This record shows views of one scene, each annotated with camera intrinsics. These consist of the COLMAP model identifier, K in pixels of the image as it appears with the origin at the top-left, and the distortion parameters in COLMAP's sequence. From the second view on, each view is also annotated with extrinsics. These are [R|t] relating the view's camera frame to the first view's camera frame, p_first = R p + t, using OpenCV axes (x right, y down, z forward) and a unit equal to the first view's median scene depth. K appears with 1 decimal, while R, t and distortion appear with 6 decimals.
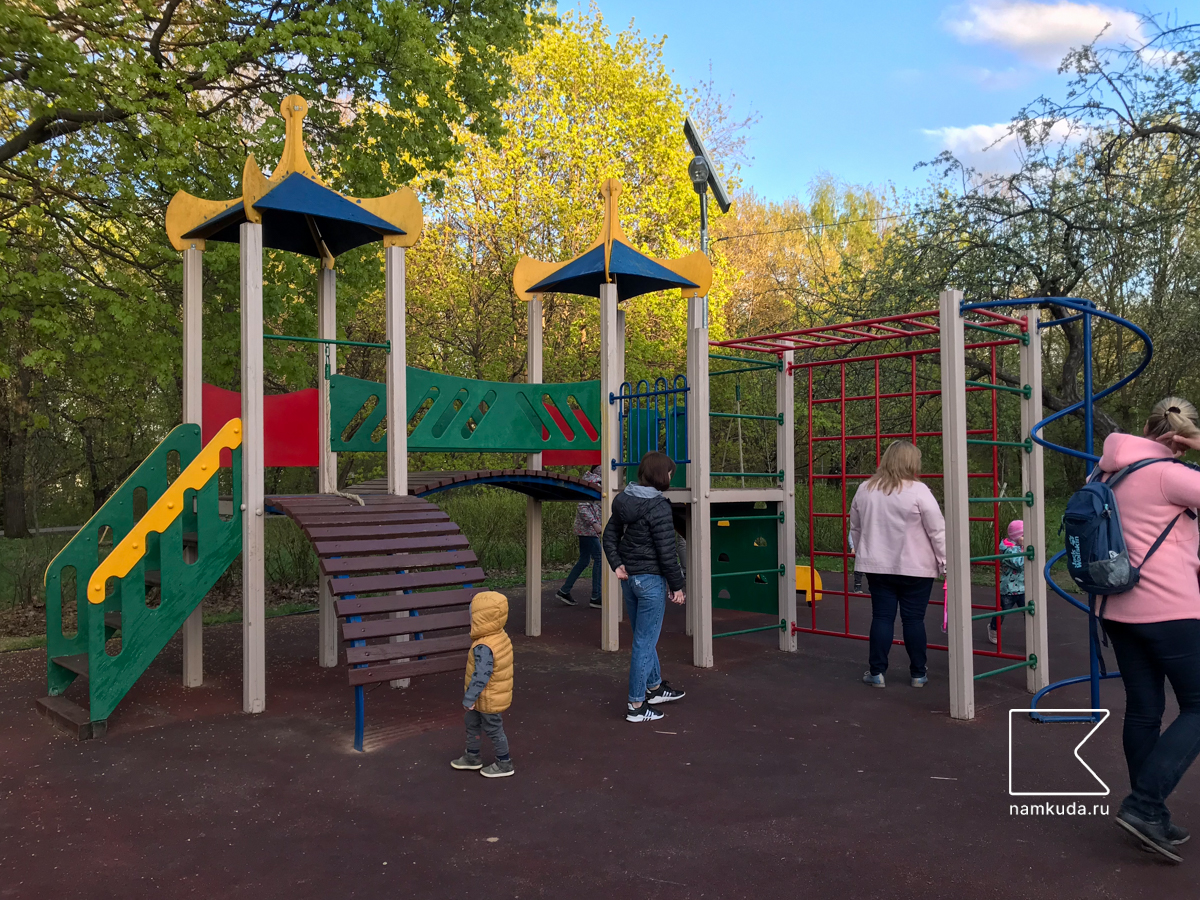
lens RADIAL K [[991.3, 0, 599.3], [0, 991.3, 449.1], [0, 0, 1]] dist [-0.001543, 0.000933]
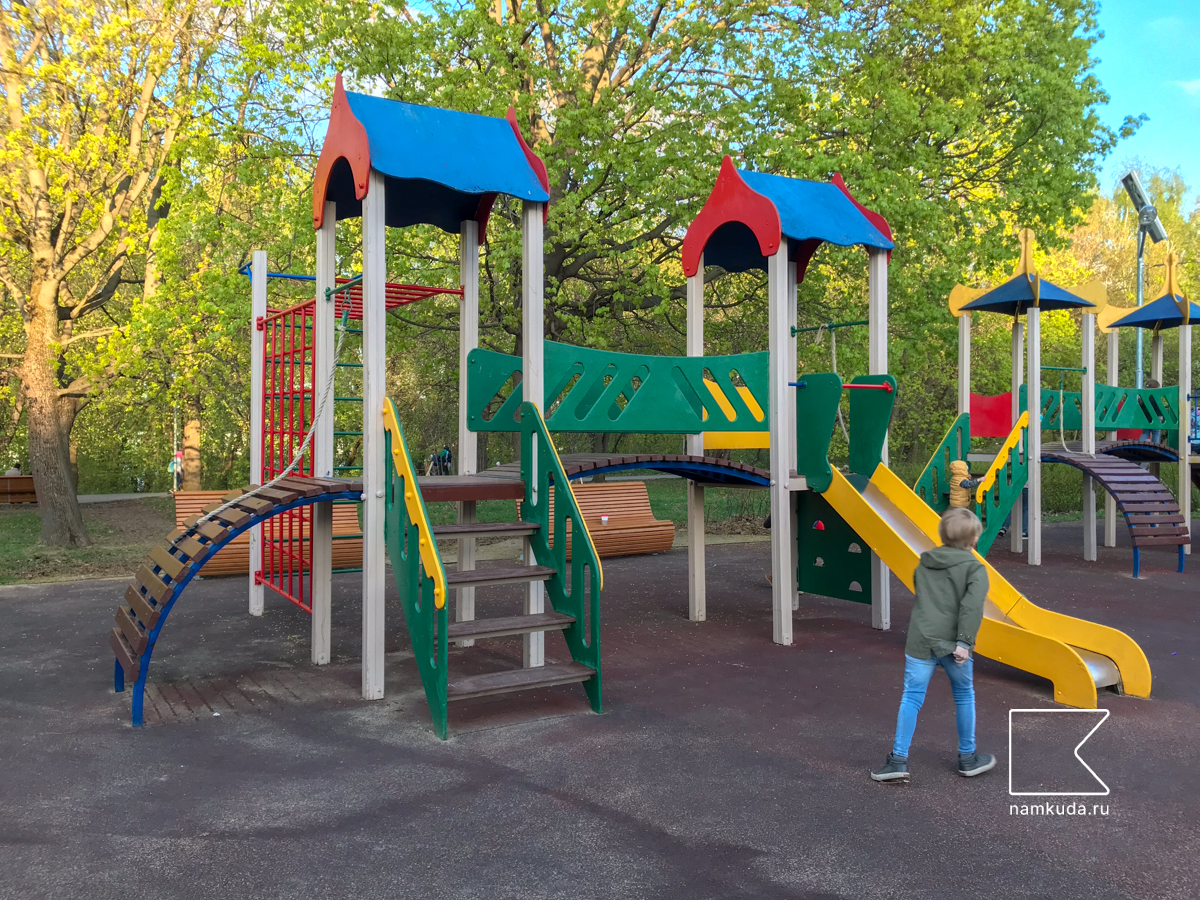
lens RADIAL K [[991.3, 0, 600.6], [0, 991.3, 452.6], [0, 0, 1]] dist [-0.001543, 0.000933]
pose [[0.974255, 0.007871, -0.225312, -0.563953], [-0.004470, 0.999868, 0.015600, 0.017583], [0.225405, -0.014191, 0.974162, -0.794442]]
